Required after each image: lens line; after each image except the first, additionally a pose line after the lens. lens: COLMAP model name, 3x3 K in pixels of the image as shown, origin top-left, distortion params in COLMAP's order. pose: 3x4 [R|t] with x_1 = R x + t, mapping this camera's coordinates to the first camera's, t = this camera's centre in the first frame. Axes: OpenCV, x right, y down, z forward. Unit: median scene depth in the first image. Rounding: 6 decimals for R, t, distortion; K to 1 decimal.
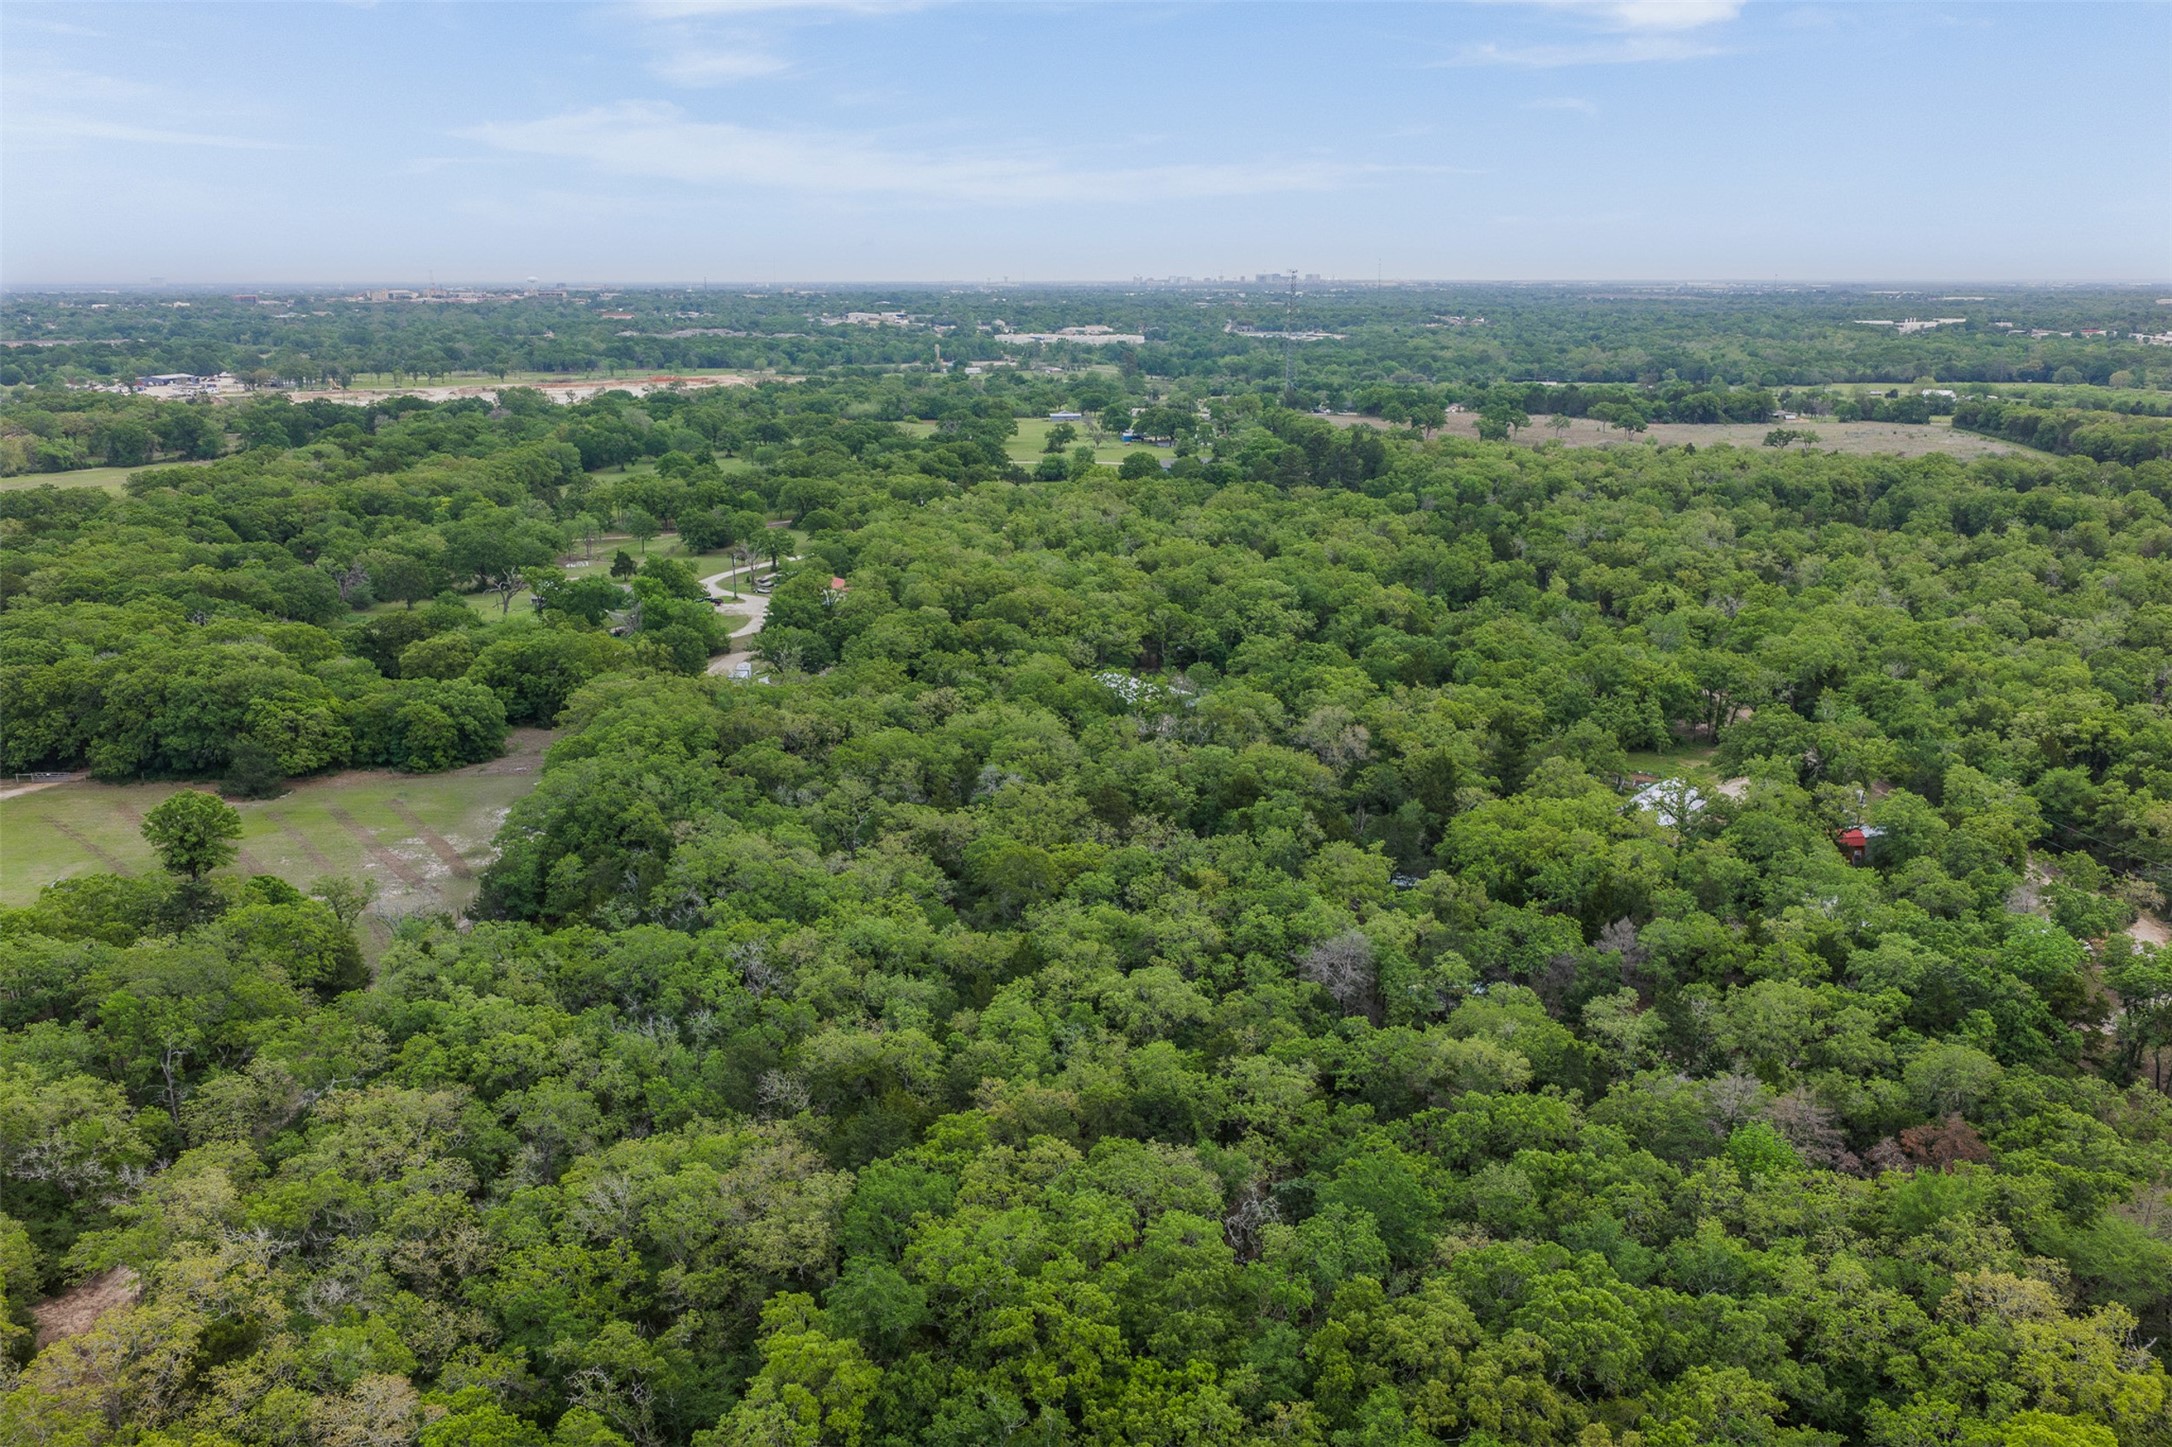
lens RADIAL K [[1771.1, 0, 1086.0], [0, 1771.1, 712.2], [0, 0, 1]] dist [0.015411, -0.039276]
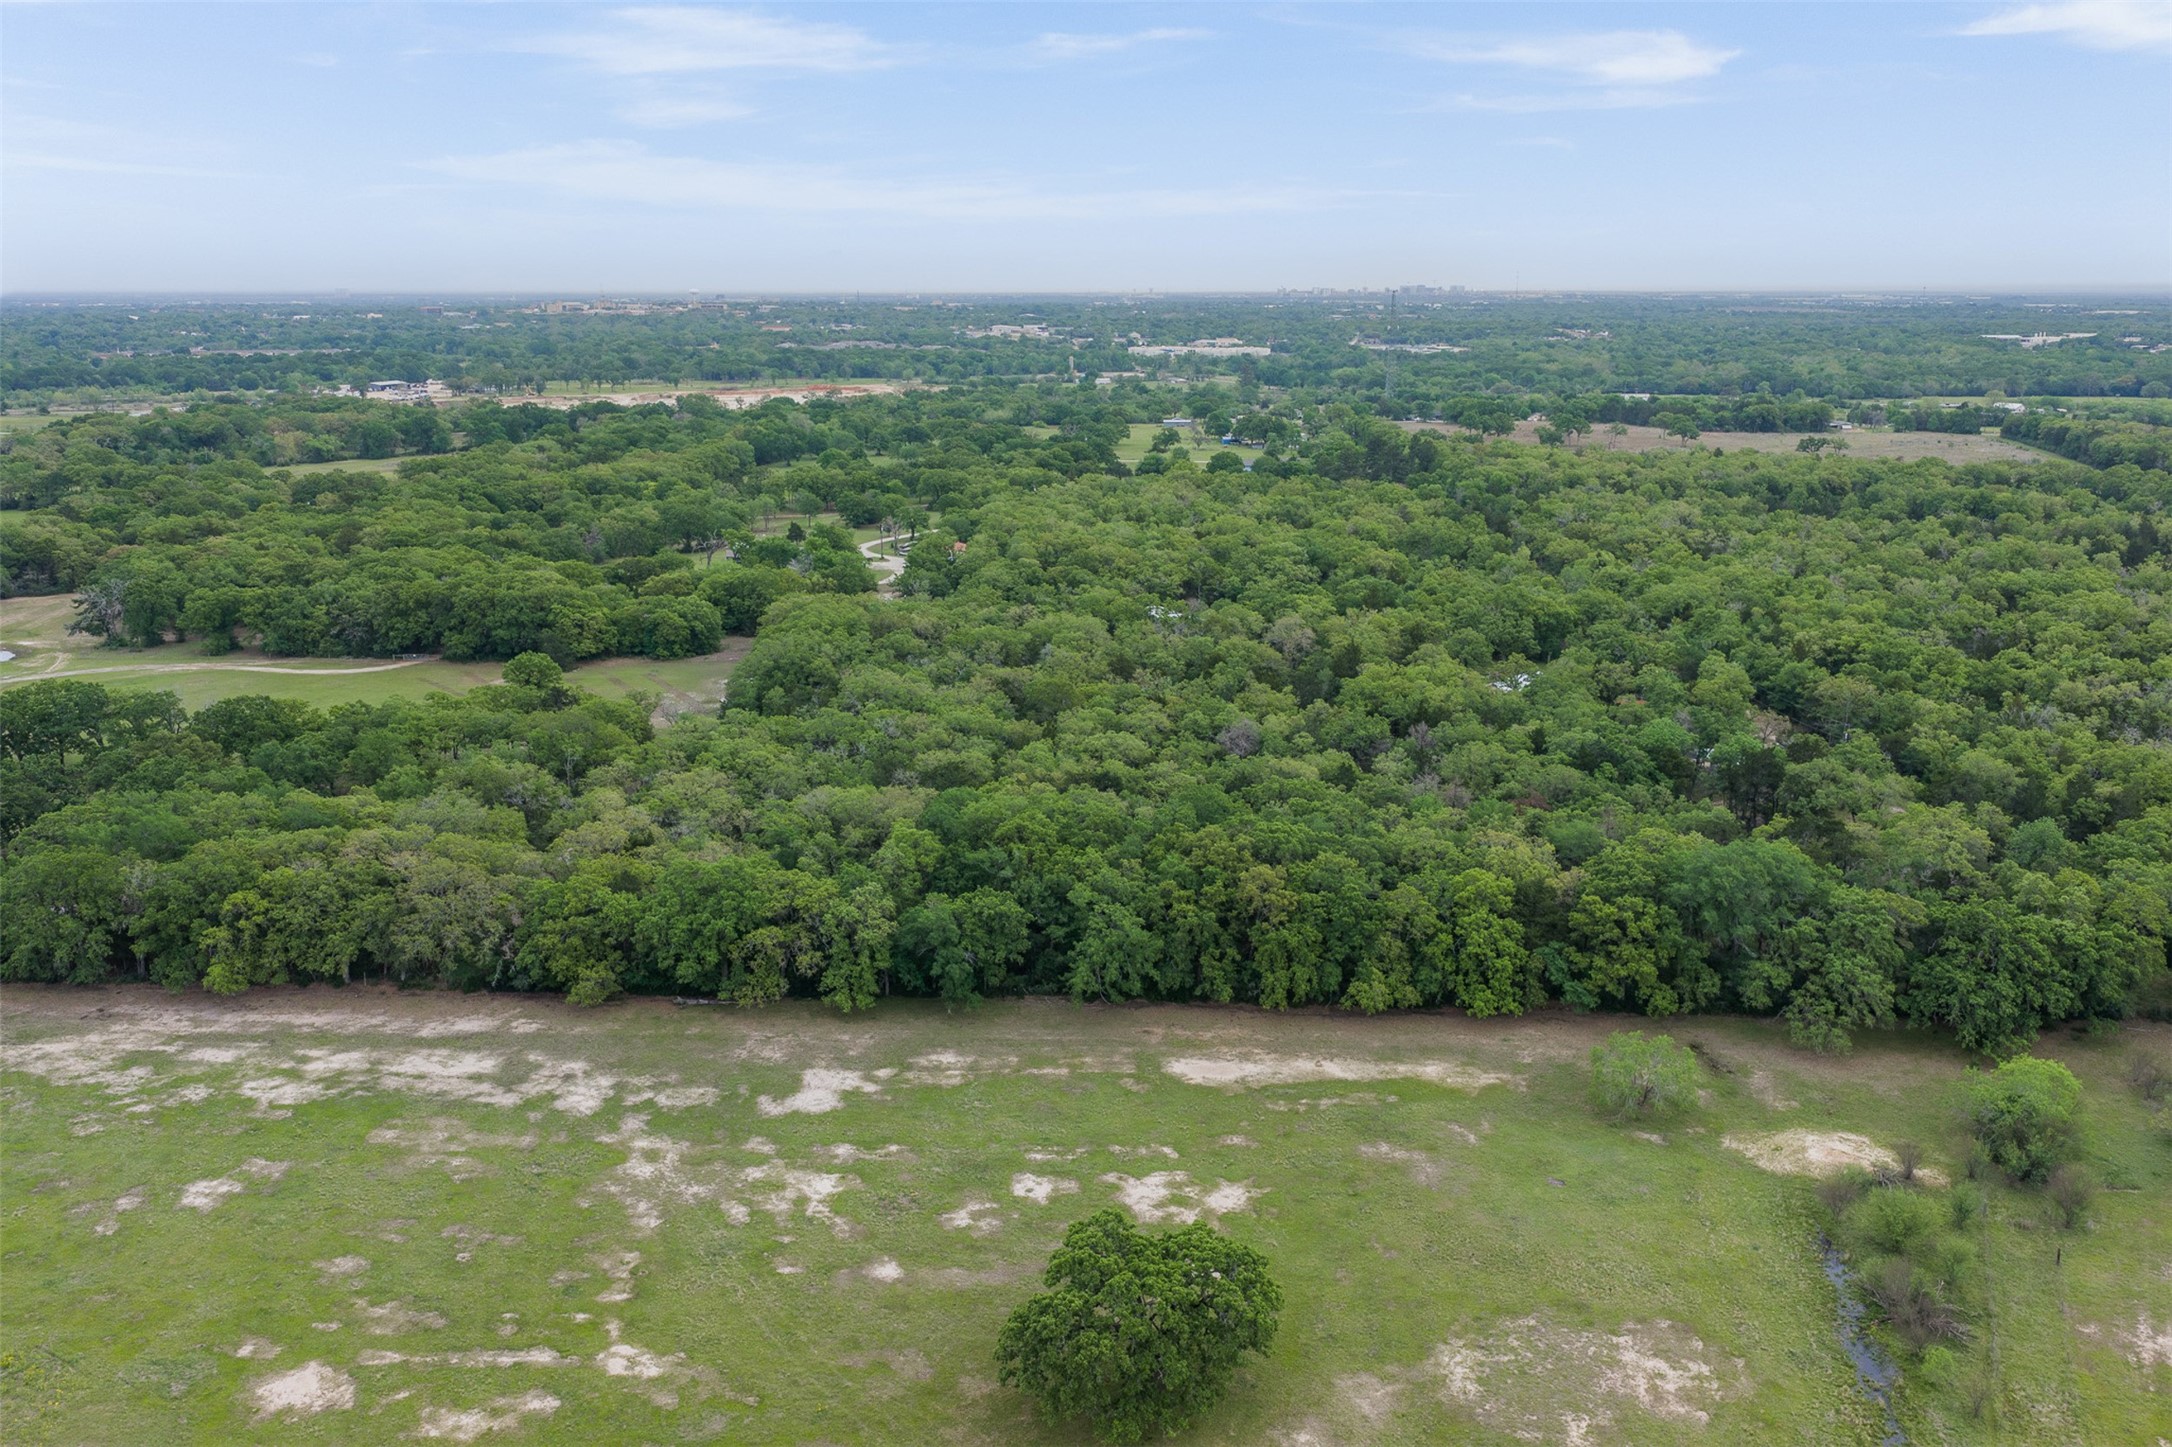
lens RADIAL K [[1771.1, 0, 1091.1], [0, 1771.1, 720.1], [0, 0, 1]] dist [0.015411, -0.039276]
pose [[0.996952, 0.018668, -0.075746, 0.065492], [-0.018763, 0.999824, -0.000547, 0.063786], [0.075722, 0.001966, 0.997127, -0.334325]]
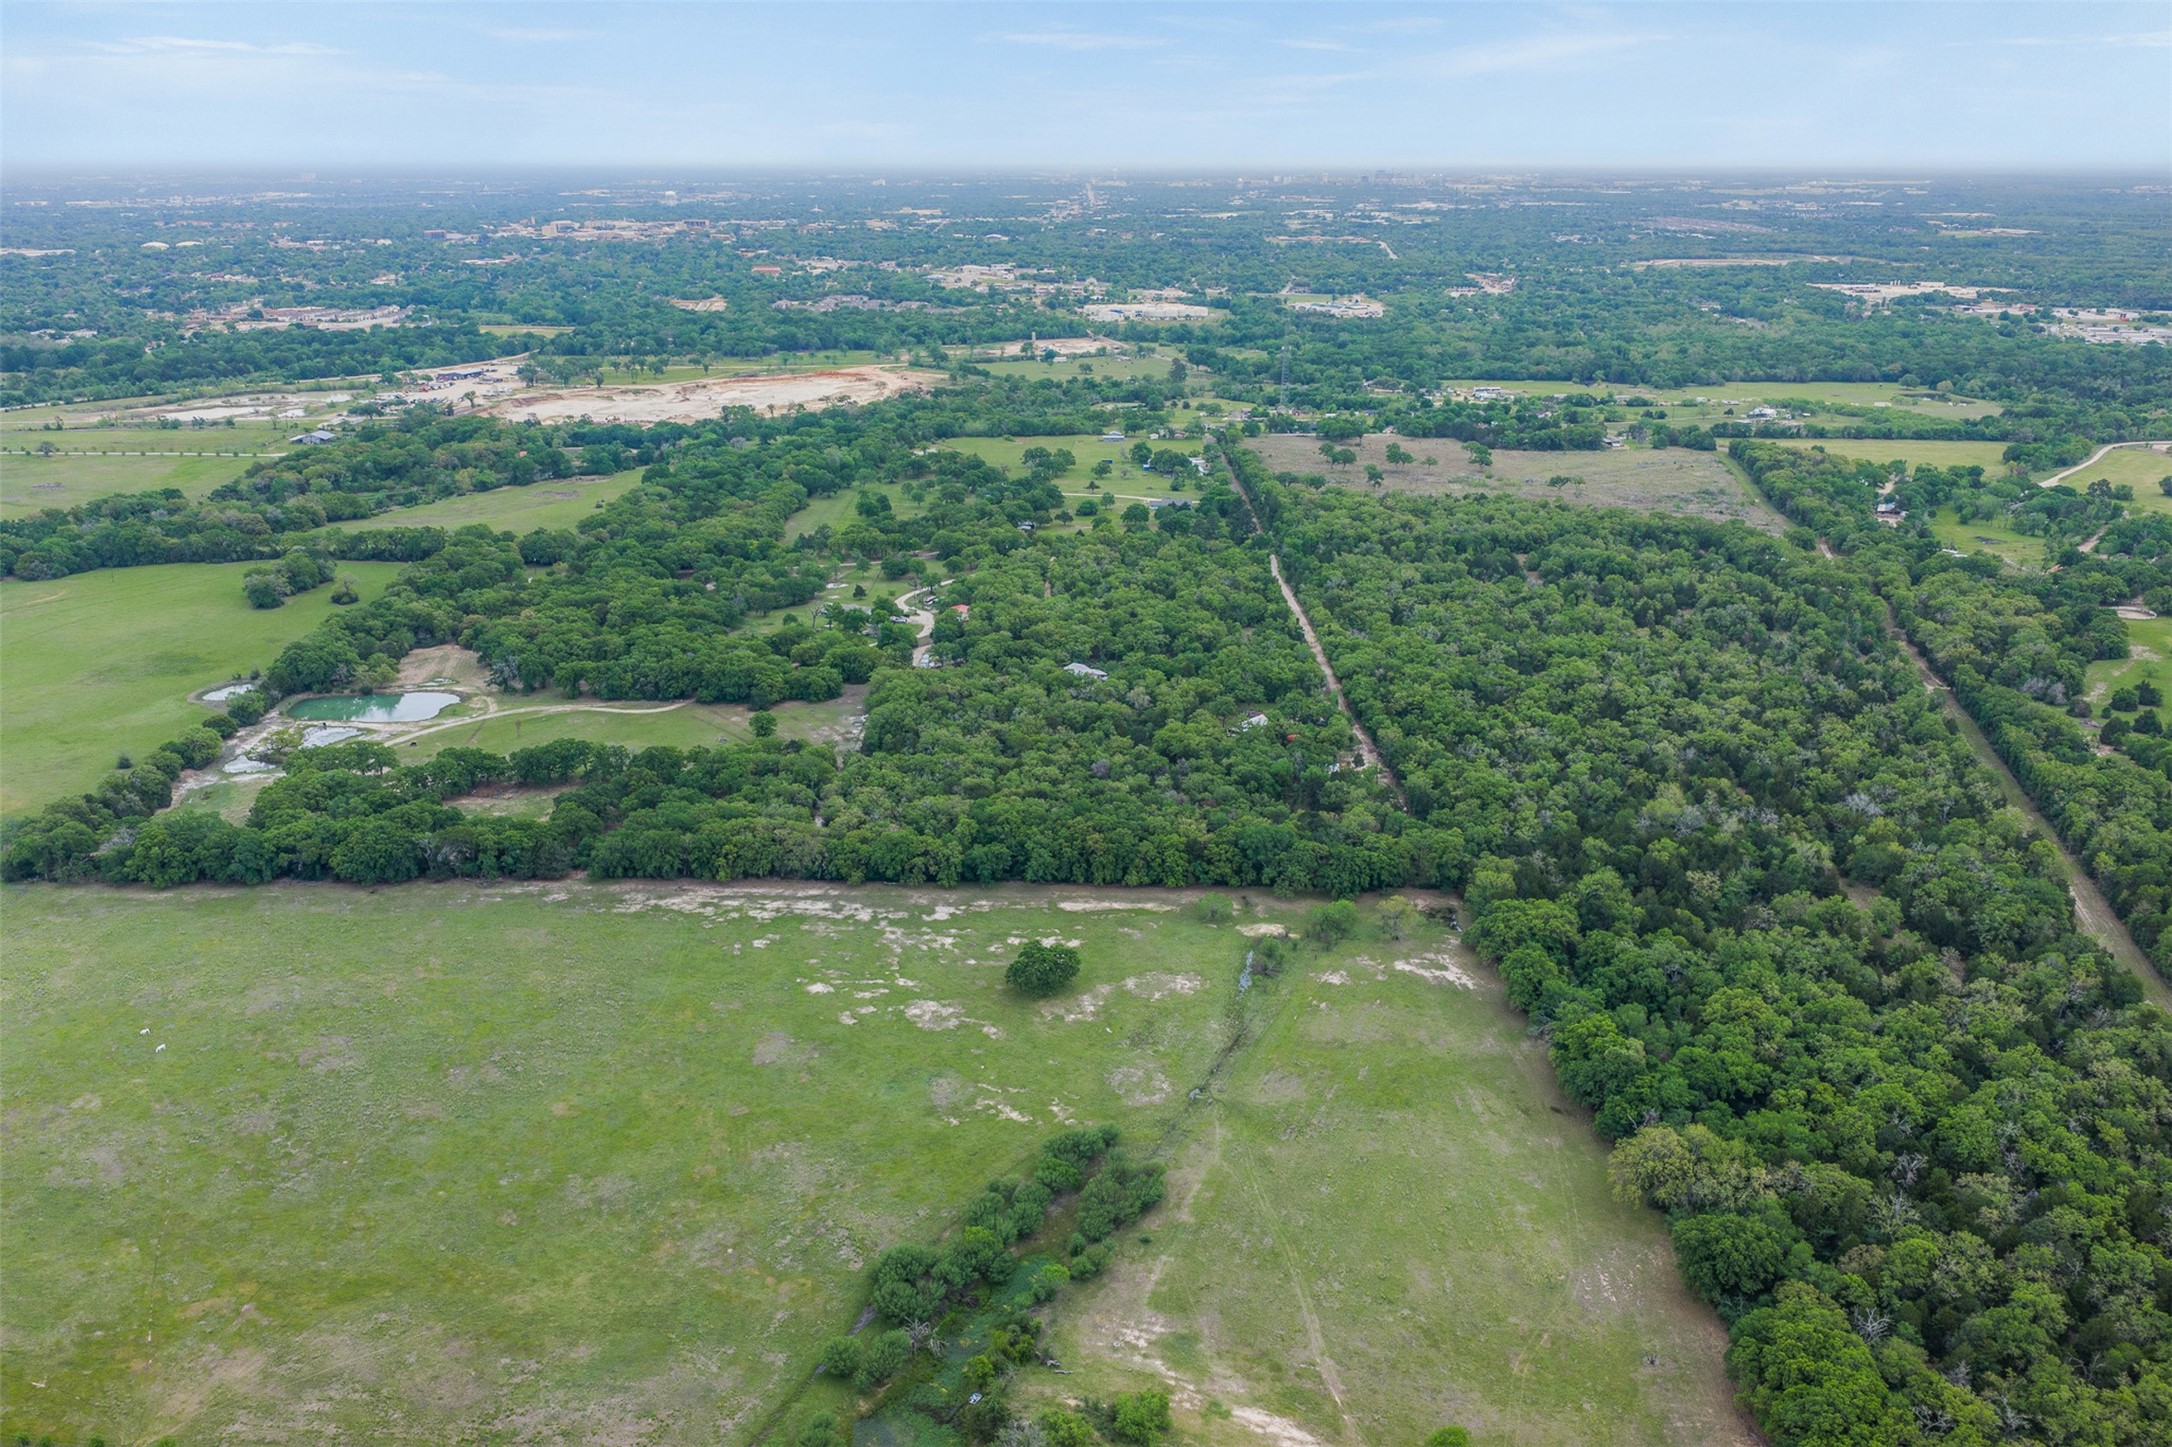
lens RADIAL K [[1771.1, 0, 1089.7], [0, 1771.1, 732.1], [0, 0, 1]] dist [0.015411, -0.039276]
pose [[0.998172, 0.021246, -0.056571, 0.166620], [-0.016816, 0.996838, 0.077660, -0.114185], [0.058042, -0.076566, 0.995374, -1.388588]]
